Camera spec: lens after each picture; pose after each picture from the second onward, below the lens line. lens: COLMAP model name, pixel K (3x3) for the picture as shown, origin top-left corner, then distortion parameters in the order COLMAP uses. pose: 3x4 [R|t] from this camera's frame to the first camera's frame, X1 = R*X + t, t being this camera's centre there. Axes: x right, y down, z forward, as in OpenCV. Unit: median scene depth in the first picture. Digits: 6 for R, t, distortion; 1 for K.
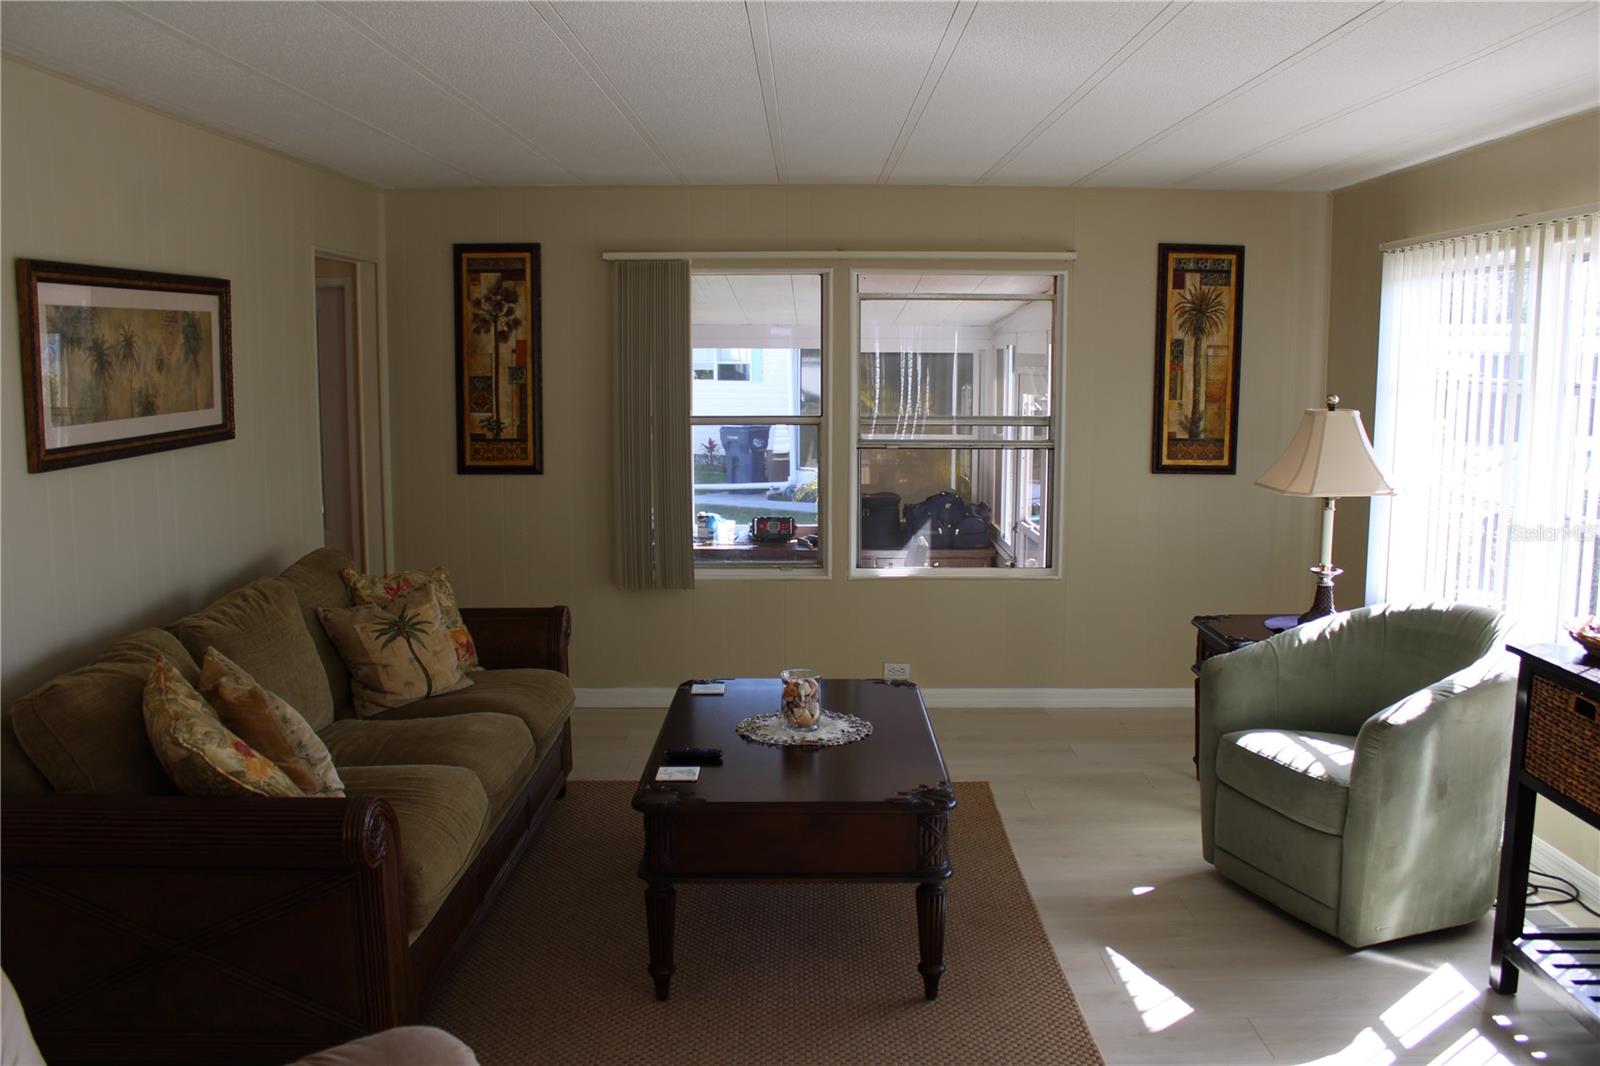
lens RADIAL K [[1338.7, 0, 802.5], [0, 1338.7, 525.9], [0, 0, 1]] dist [-0.153080, 0.119173]
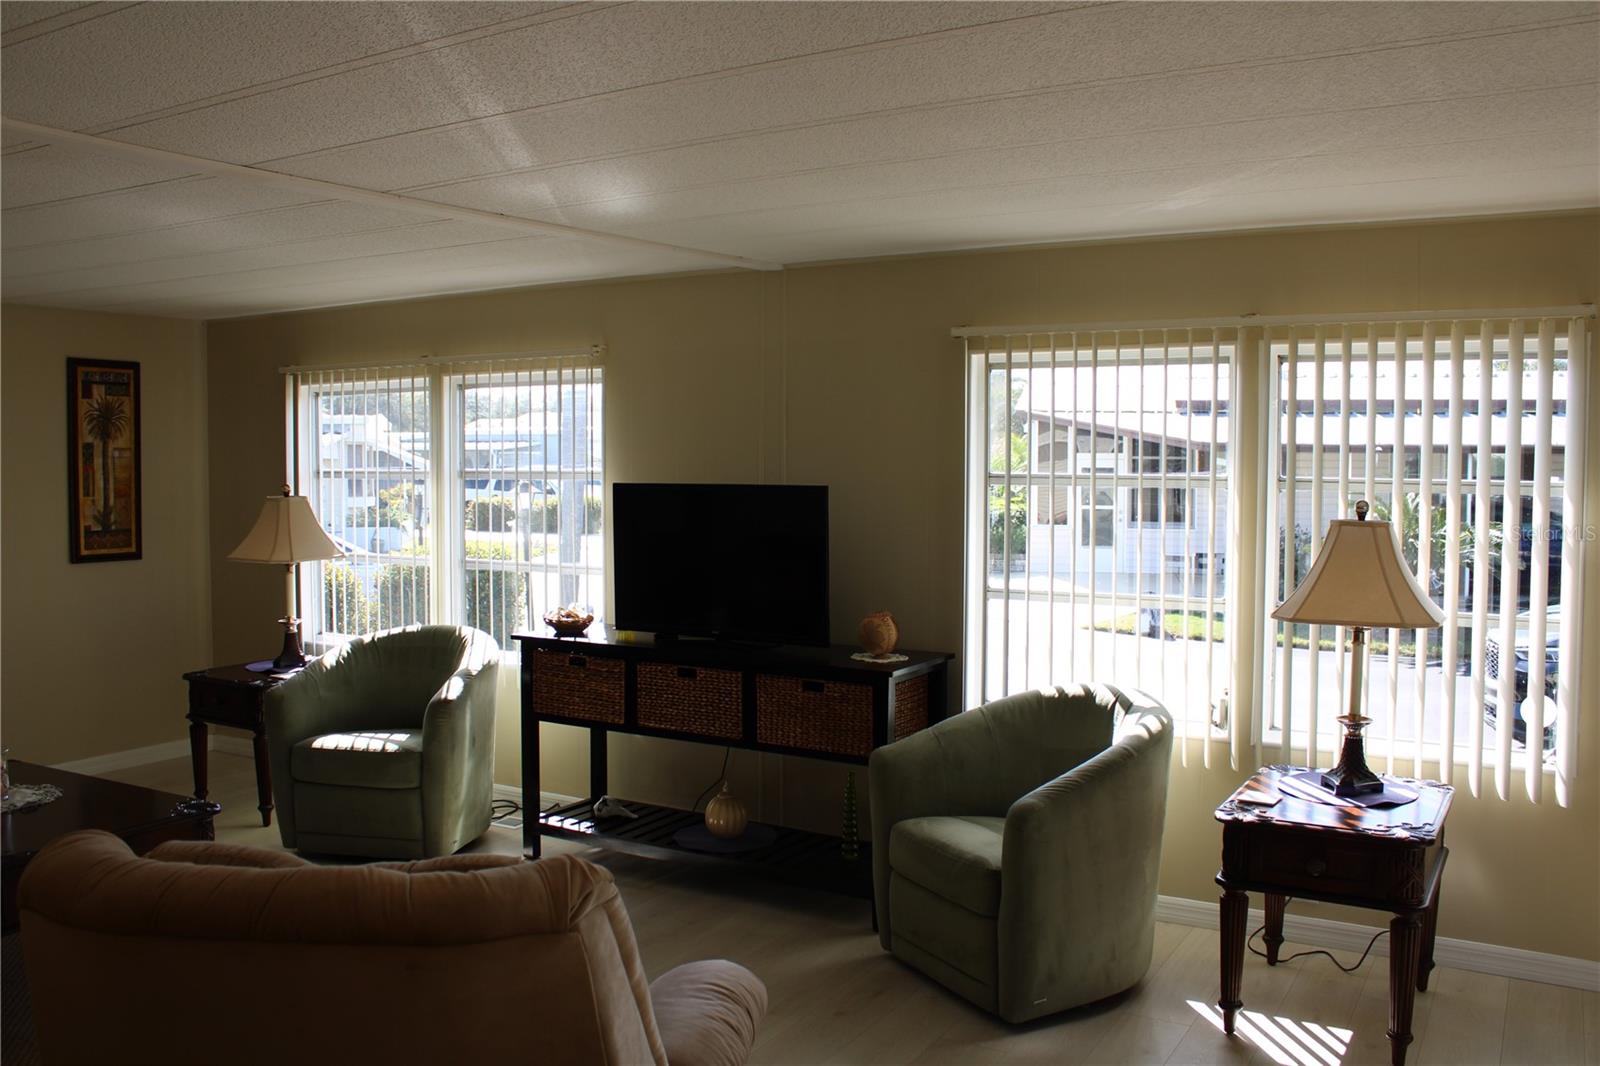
lens RADIAL K [[1338.7, 0, 789.9], [0, 1338.7, 533.2], [0, 0, 1]] dist [-0.153080, 0.119173]
pose [[0.505085, -0.048417, 0.861711, -0.528578], [0.111687, 0.993697, -0.009632, 0.018294], [-0.855813, 0.101106, 0.507308, -0.091819]]
